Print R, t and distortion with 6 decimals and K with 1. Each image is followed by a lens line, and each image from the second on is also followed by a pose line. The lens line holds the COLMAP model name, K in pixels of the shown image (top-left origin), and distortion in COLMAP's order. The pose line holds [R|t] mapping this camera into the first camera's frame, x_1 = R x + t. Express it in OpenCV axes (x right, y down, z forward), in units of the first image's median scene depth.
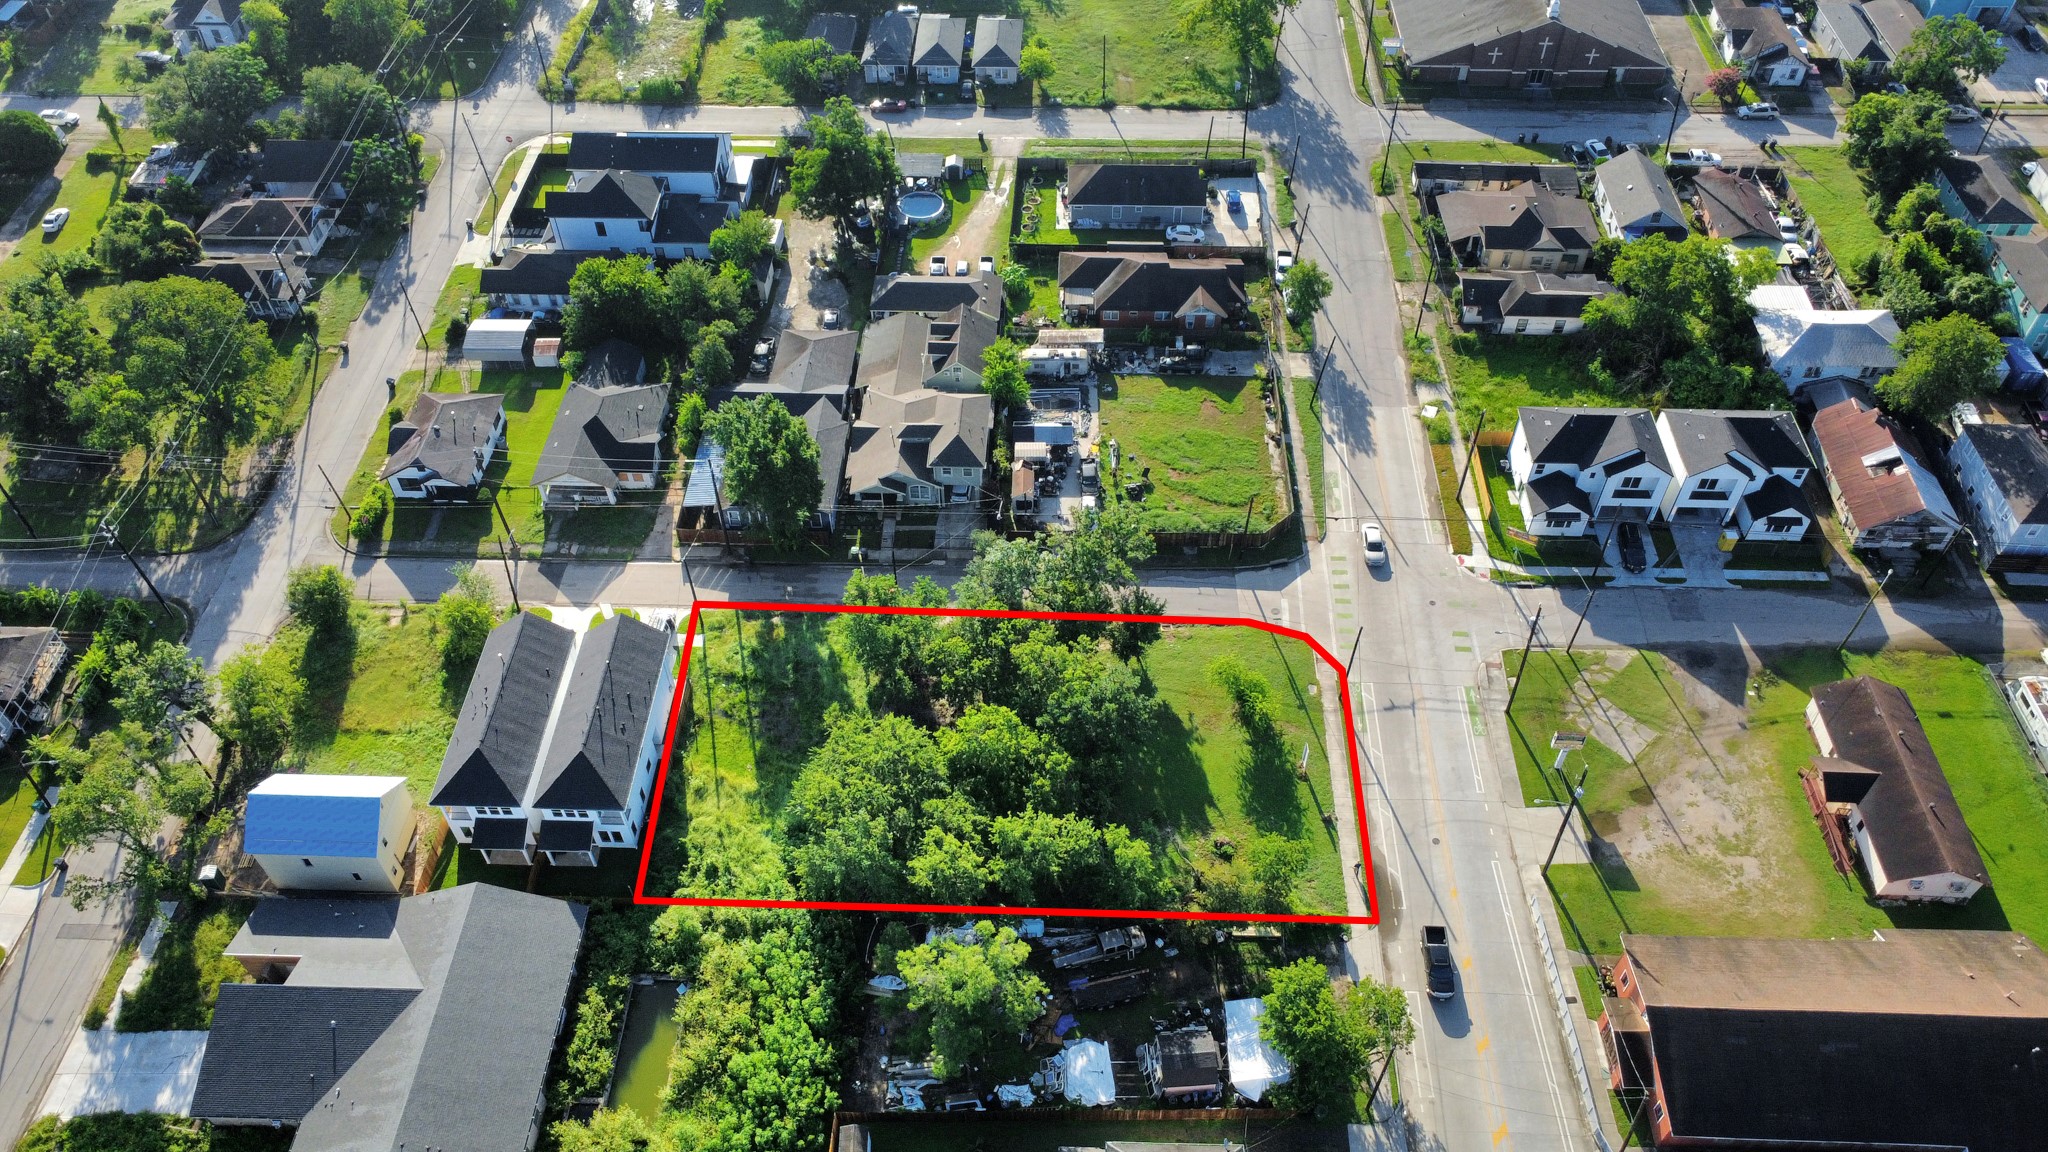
lens RADIAL K [[1502.7, 0, 1029.6], [0, 1502.7, 564.9], [0, 0, 1]] dist [0.004943, 0.002551]
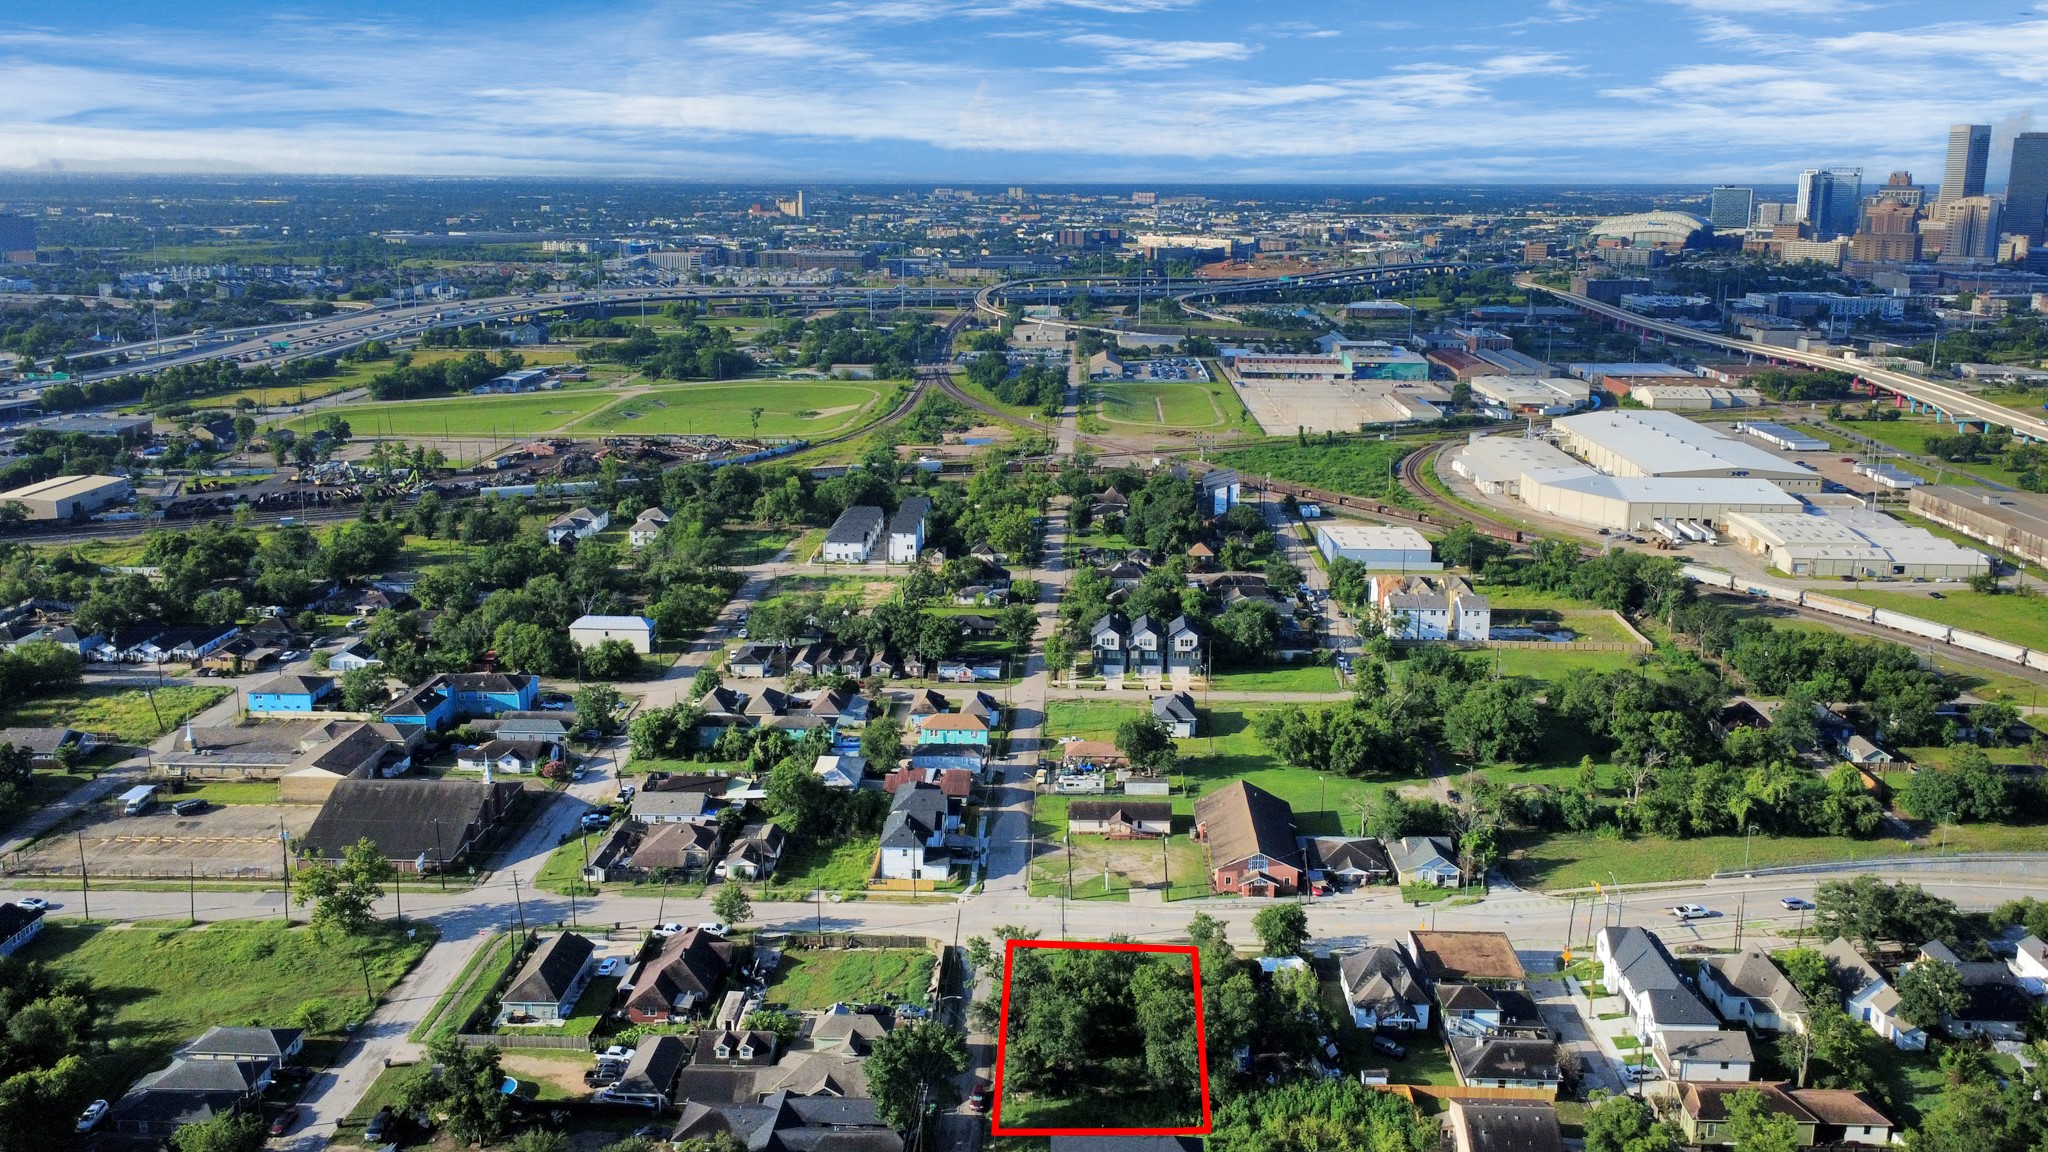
lens RADIAL K [[1452.4, 0, 1019.2], [0, 1452.4, 635.7], [0, 0, 1]] dist [-0.002603, 0.001123]
pose [[0.008136, -0.289259, 0.957216, -1.093020], [0.731330, 0.654562, 0.191585, -0.424152], [-0.681975, 0.698482, 0.216869, 0.329956]]
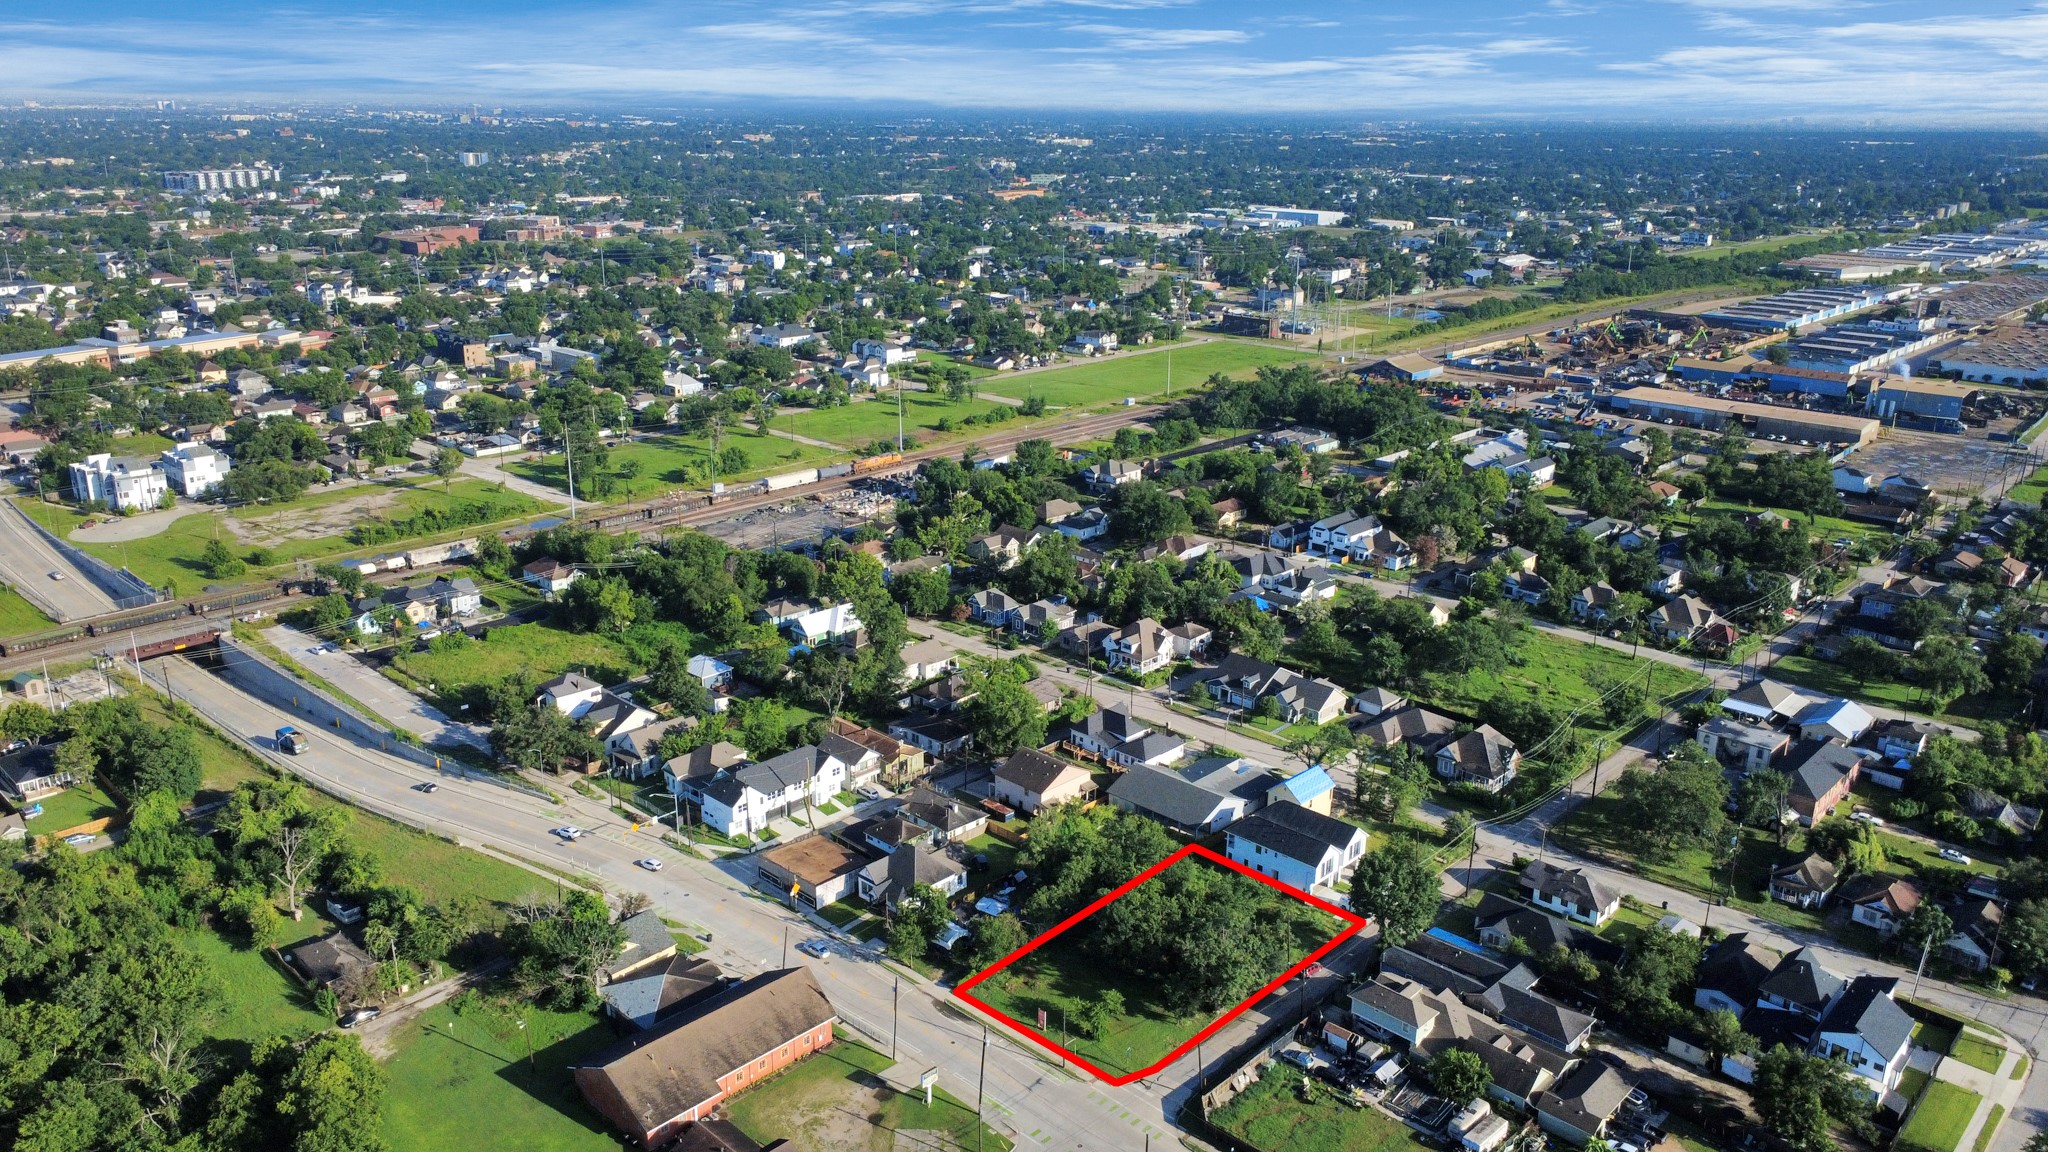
lens RADIAL K [[1504.1, 0, 1024.0], [0, 1504.1, 576.0], [0, 0, 1]] dist [0.006874, 0.002262]
pose [[-0.666805, 0.226119, -0.710099, 0.968380], [-0.552466, 0.489508, 0.674658, -0.928833], [0.500152, 0.842171, -0.201483, 0.715117]]
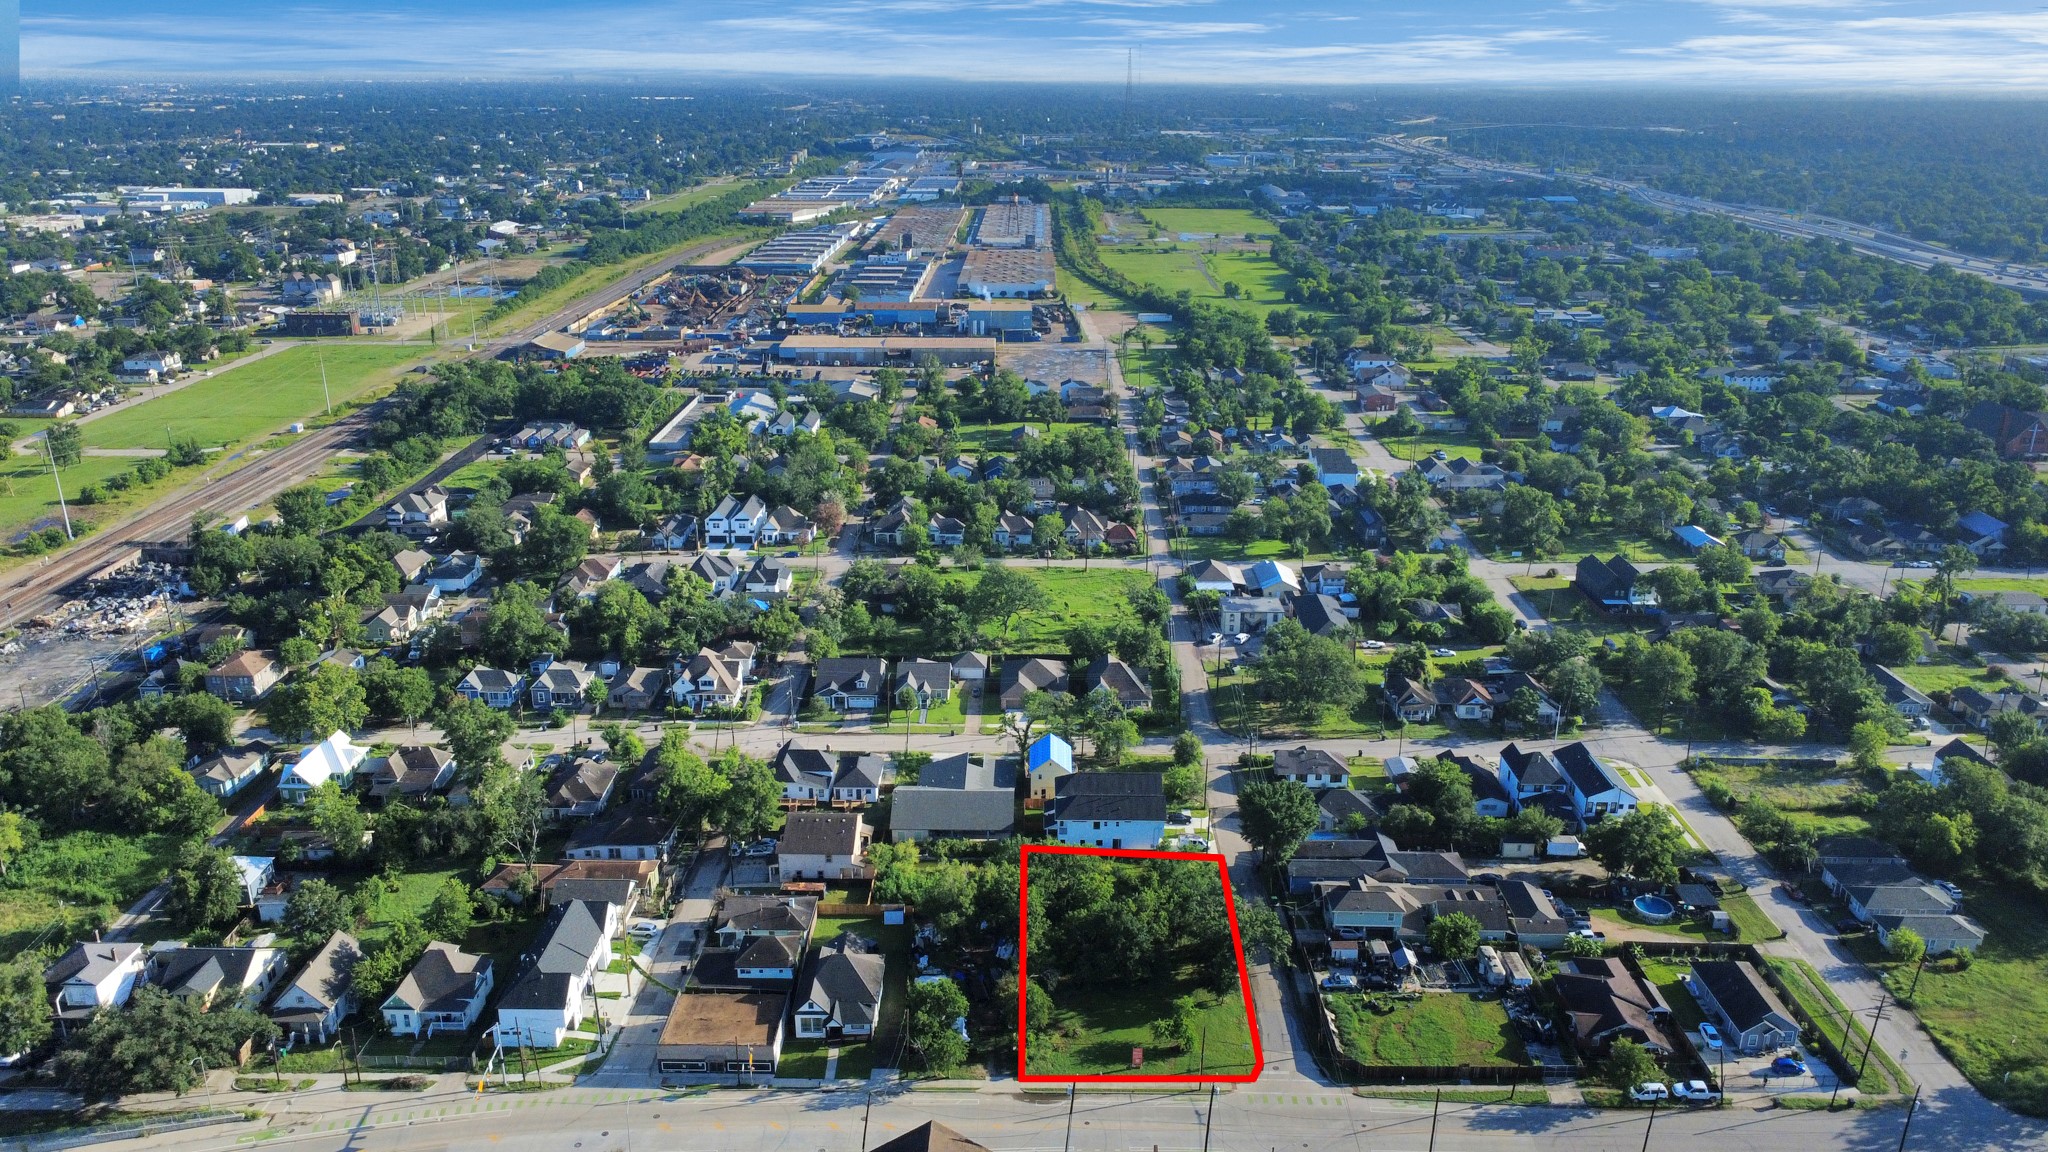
lens RADIAL K [[1502.7, 0, 1029.6], [0, 1502.7, 564.9], [0, 0, 1]] dist [0.004943, 0.002551]
pose [[0.026639, 0.322380, -0.946236, 1.144181], [-0.738926, 0.643865, 0.198560, -0.325443], [0.673259, 0.693909, 0.255367, 0.147823]]
